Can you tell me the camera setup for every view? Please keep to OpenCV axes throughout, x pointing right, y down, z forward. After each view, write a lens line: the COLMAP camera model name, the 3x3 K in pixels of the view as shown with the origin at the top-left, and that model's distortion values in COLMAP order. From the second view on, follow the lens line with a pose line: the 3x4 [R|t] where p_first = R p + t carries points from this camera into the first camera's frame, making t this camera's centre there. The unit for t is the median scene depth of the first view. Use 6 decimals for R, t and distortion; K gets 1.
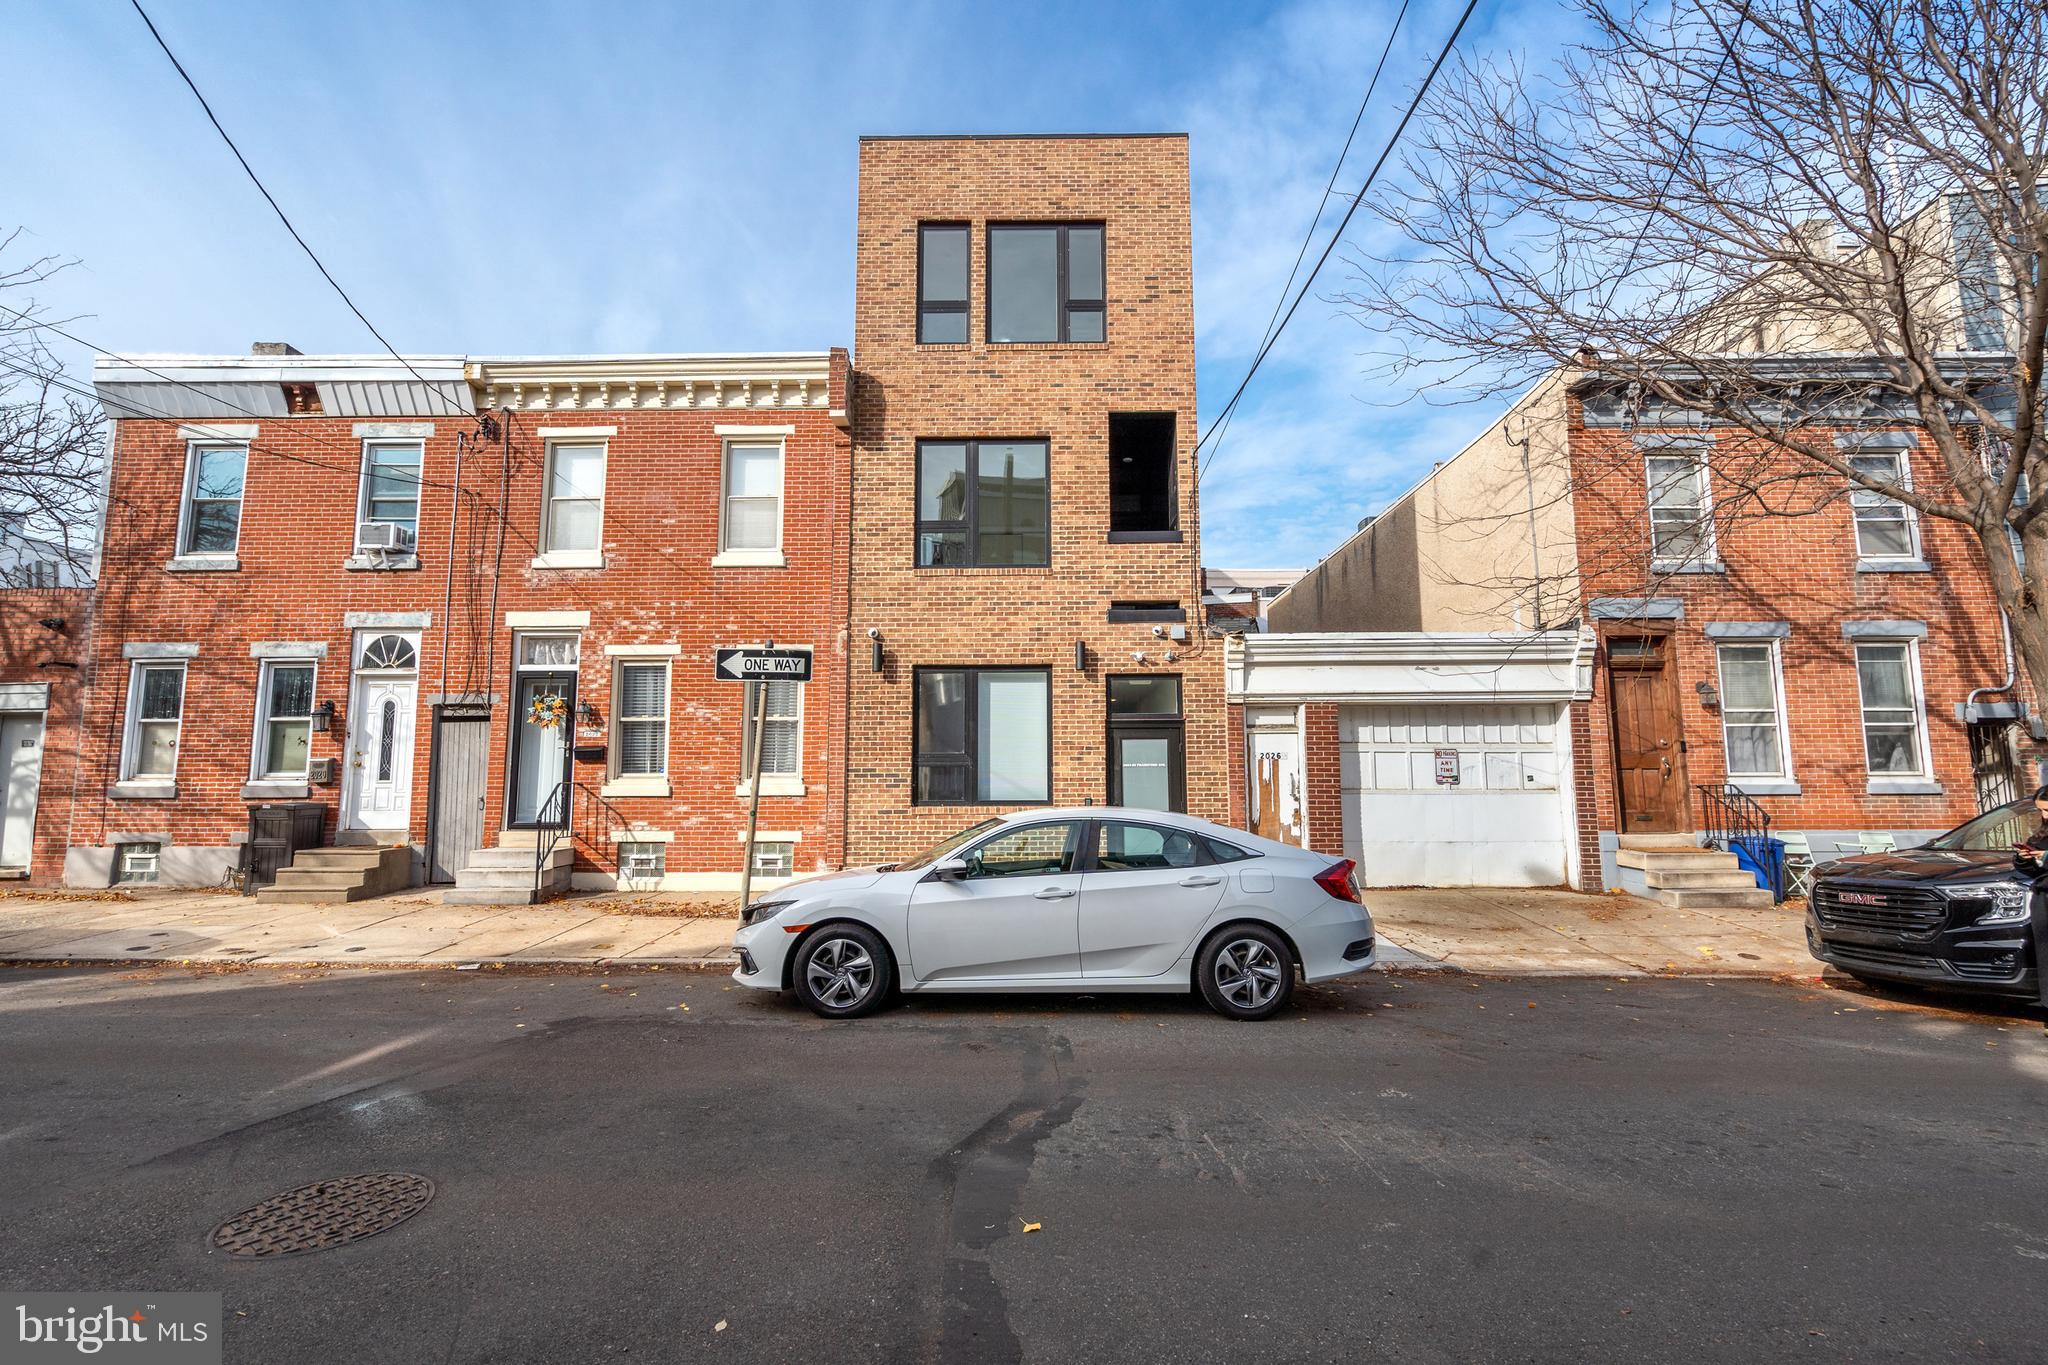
lens RADIAL K [[921.4, 0, 1021.5], [0, 921.4, 686.4], [0, 0, 1]] dist [-0.010377, 0.003127]
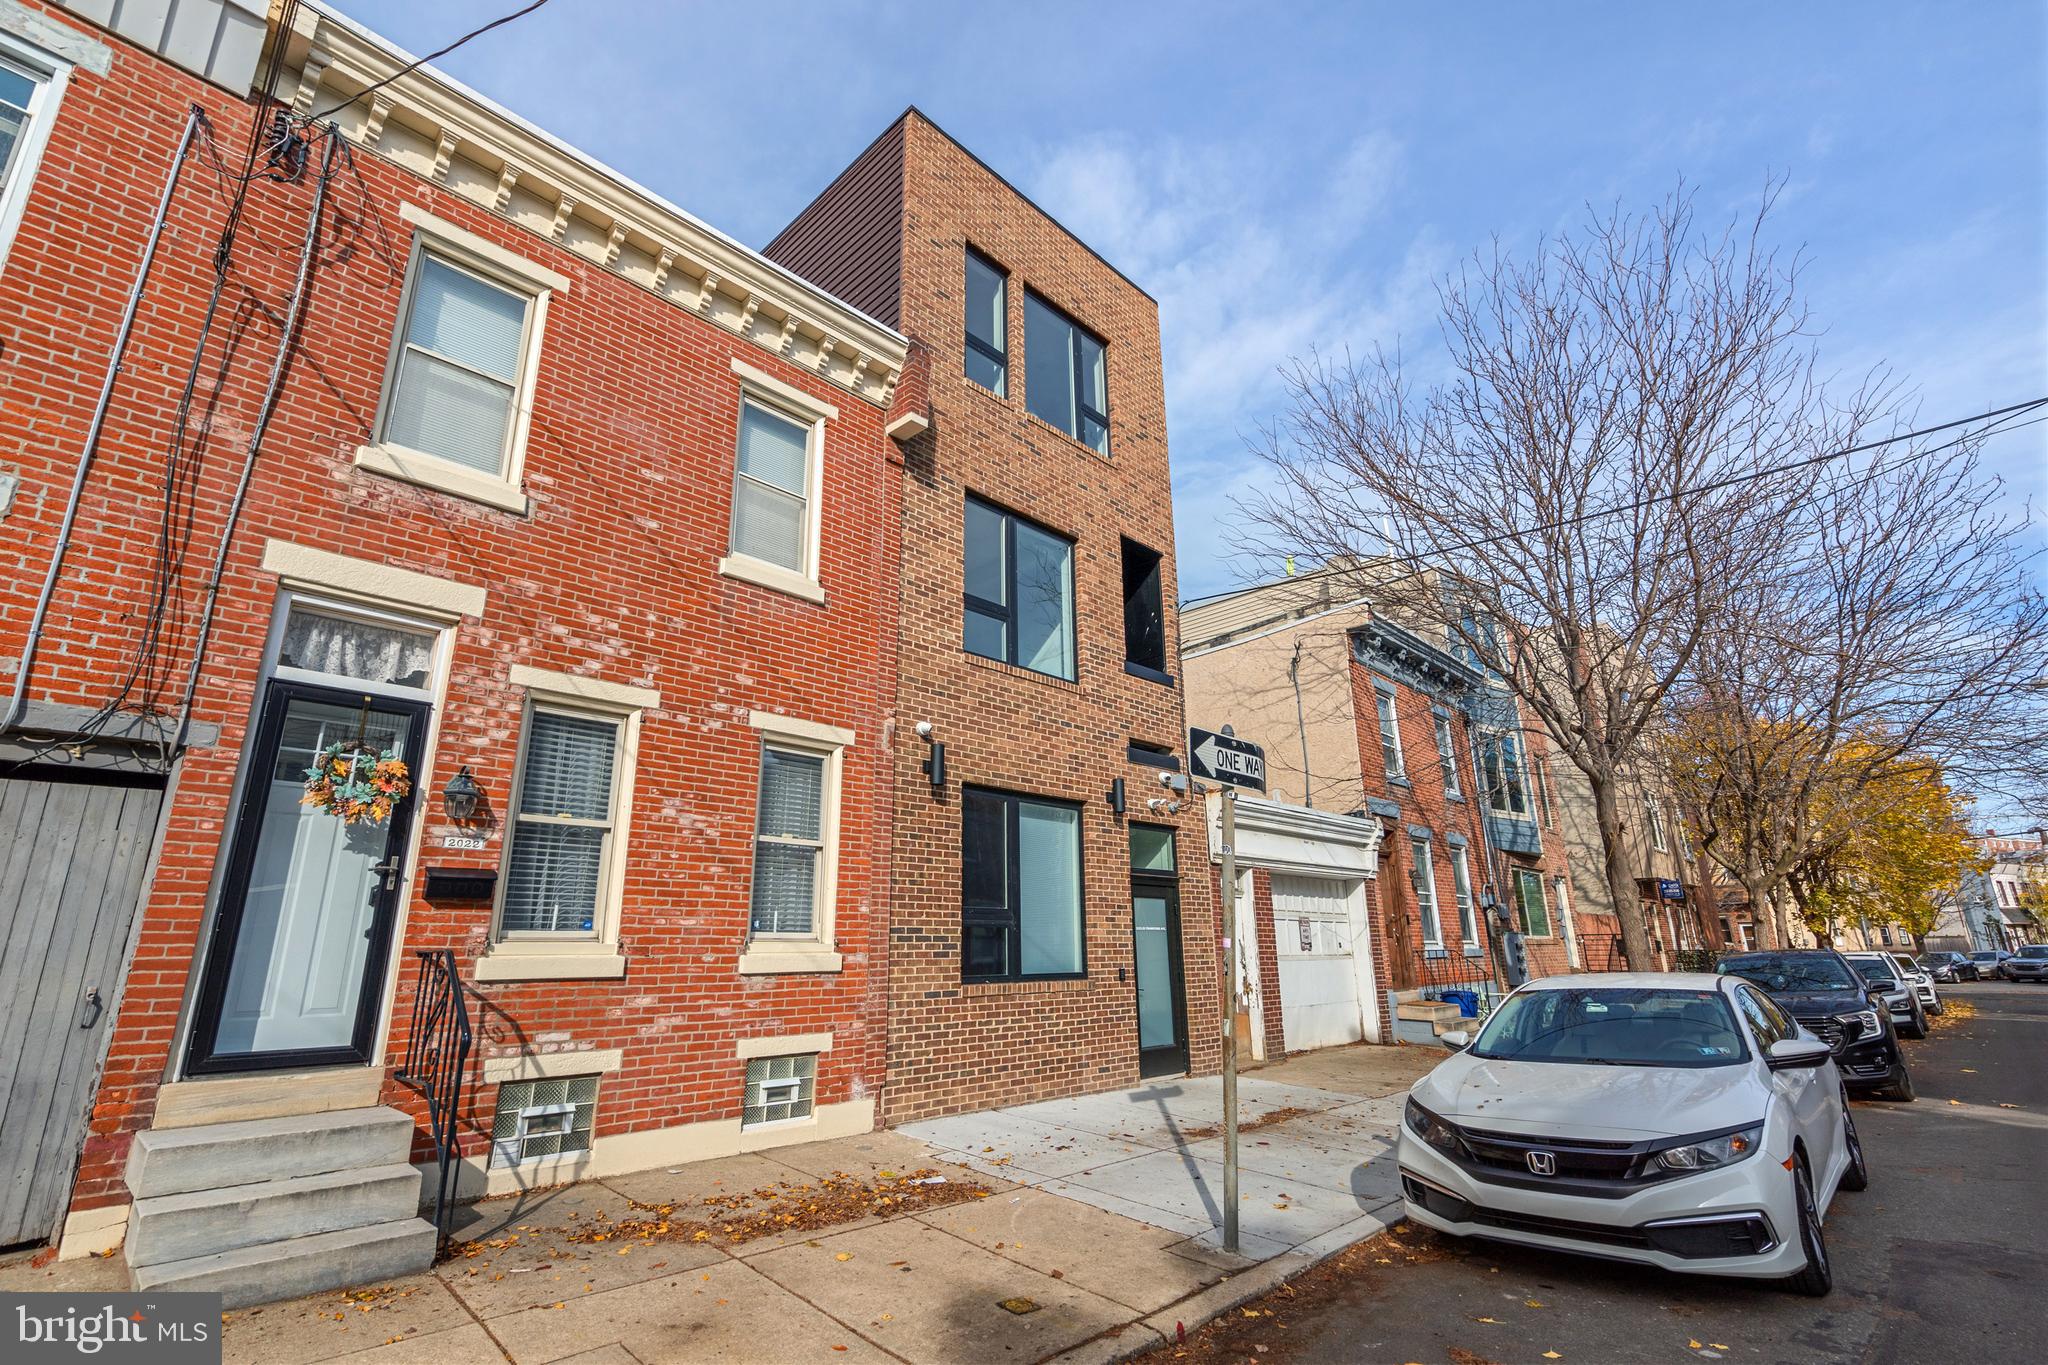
lens RADIAL K [[921.4, 0, 1023.3], [0, 921.4, 687.8], [0, 0, 1]] dist [-0.010377, 0.003127]
pose [[0.695094, 0.195546, 0.691814, -0.598680], [-0.071640, 0.976348, -0.203991, 0.048988], [-0.715341, 0.092232, 0.692662, 0.459282]]
